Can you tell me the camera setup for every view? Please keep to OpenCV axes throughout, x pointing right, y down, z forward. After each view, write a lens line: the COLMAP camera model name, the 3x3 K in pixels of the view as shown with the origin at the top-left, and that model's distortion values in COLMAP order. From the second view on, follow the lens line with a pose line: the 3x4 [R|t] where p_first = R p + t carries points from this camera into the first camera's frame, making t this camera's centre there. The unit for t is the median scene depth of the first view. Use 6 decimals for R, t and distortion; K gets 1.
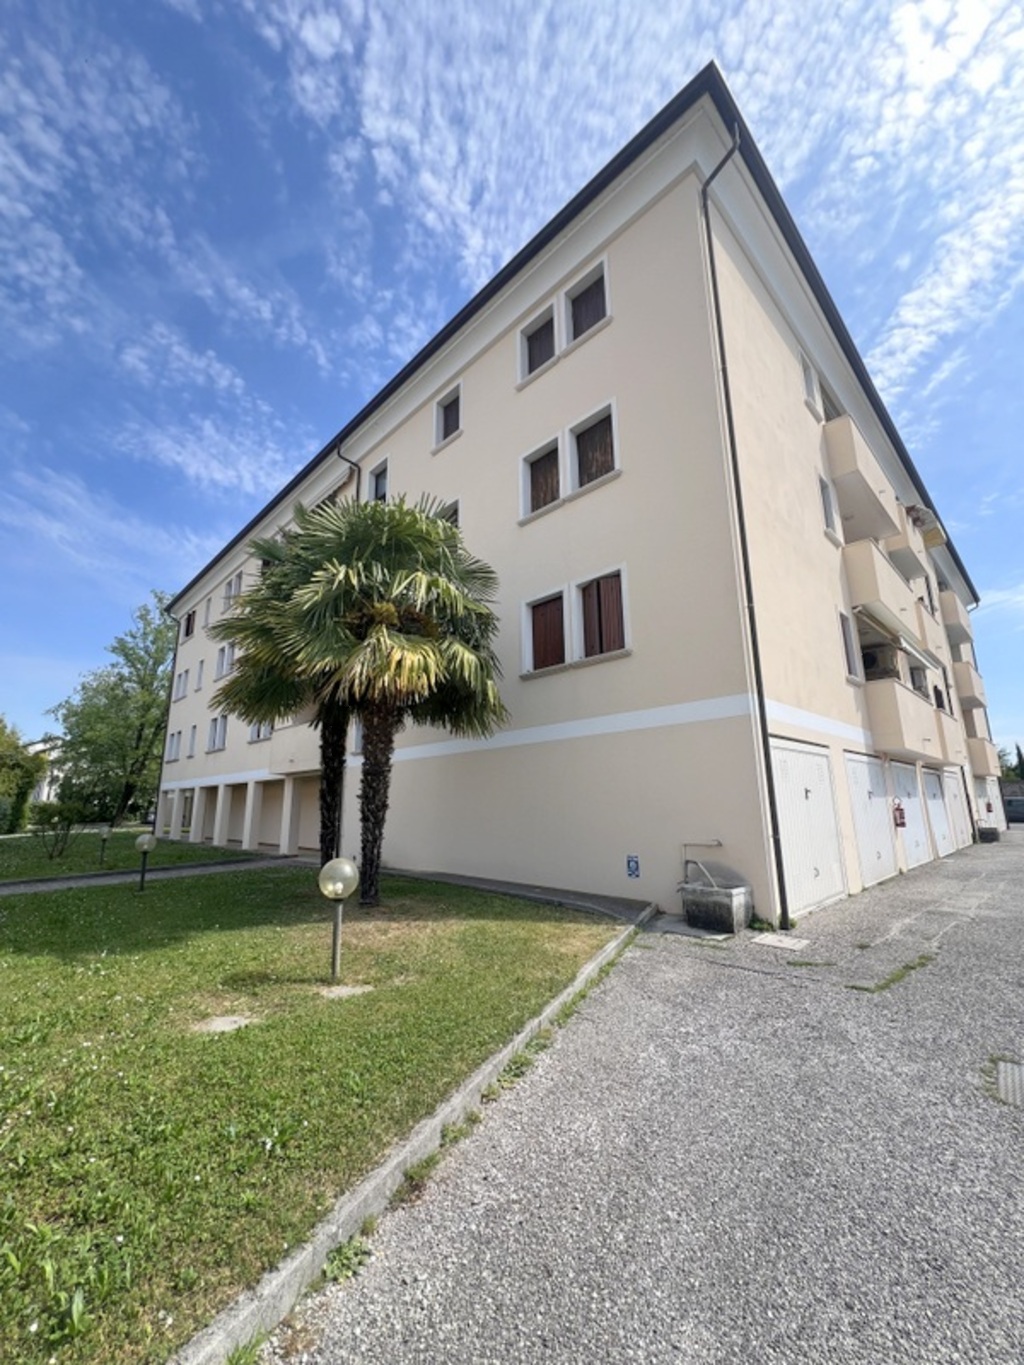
lens RADIAL K [[549.2, 0, 512.0], [0, 549.2, 682.5], [0, 0, 1]] dist [-0.001064, 0.000313]
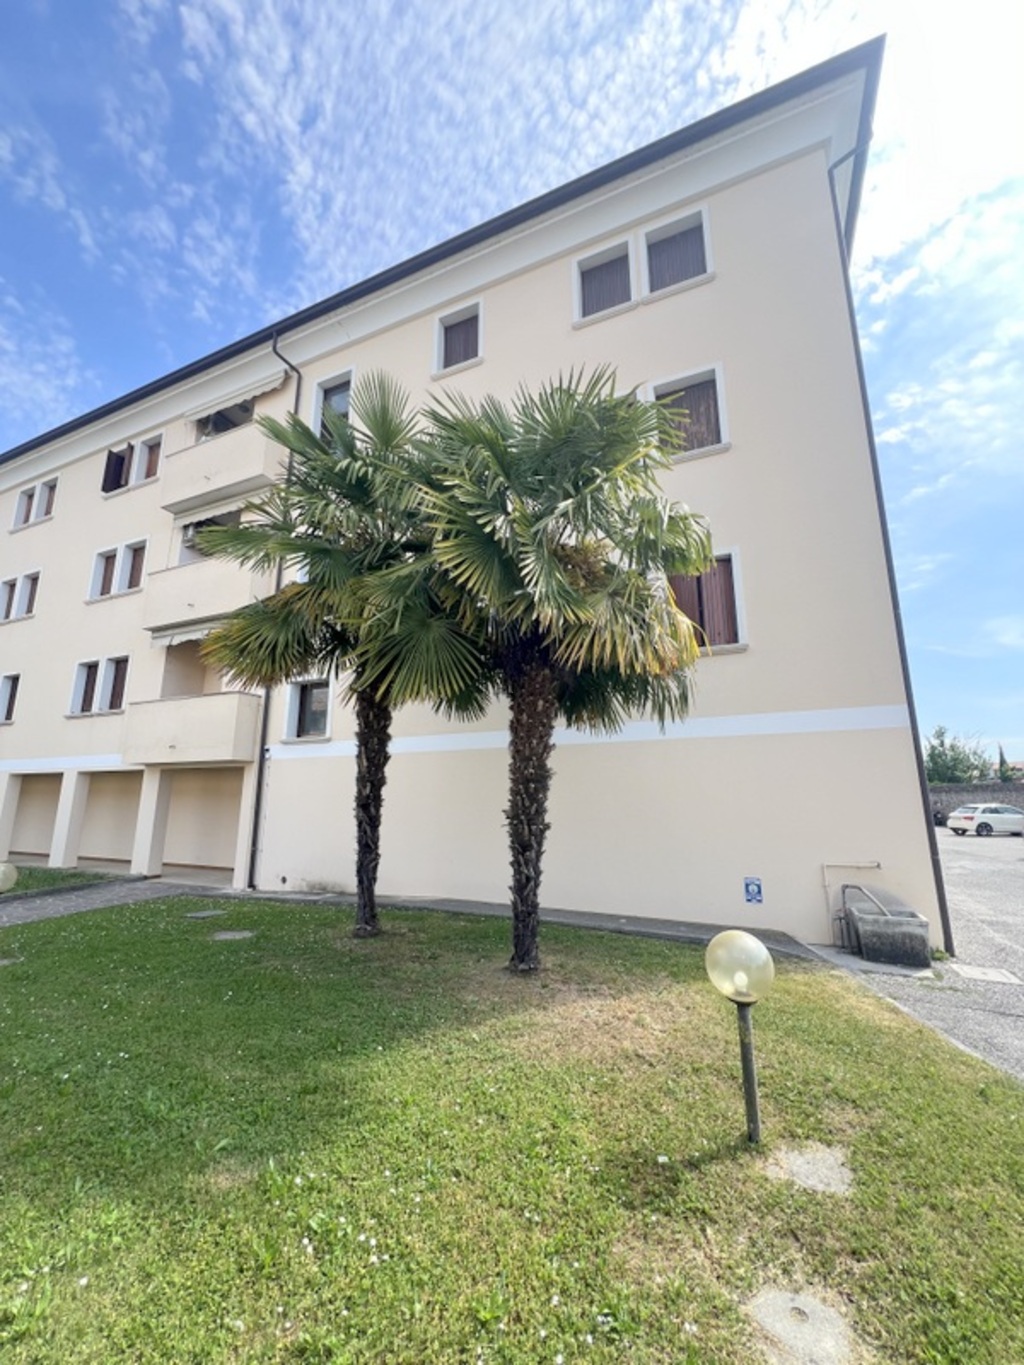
lens RADIAL K [[552.9, 0, 512.0], [0, 552.9, 682.5], [0, 0, 1]] dist [0.001019, 0.000064]
pose [[0.932207, 0.077677, 0.353492, -0.357876], [-0.085323, 0.996335, 0.006072, 0.018026], [-0.351725, -0.035822, 0.935418, 0.222345]]
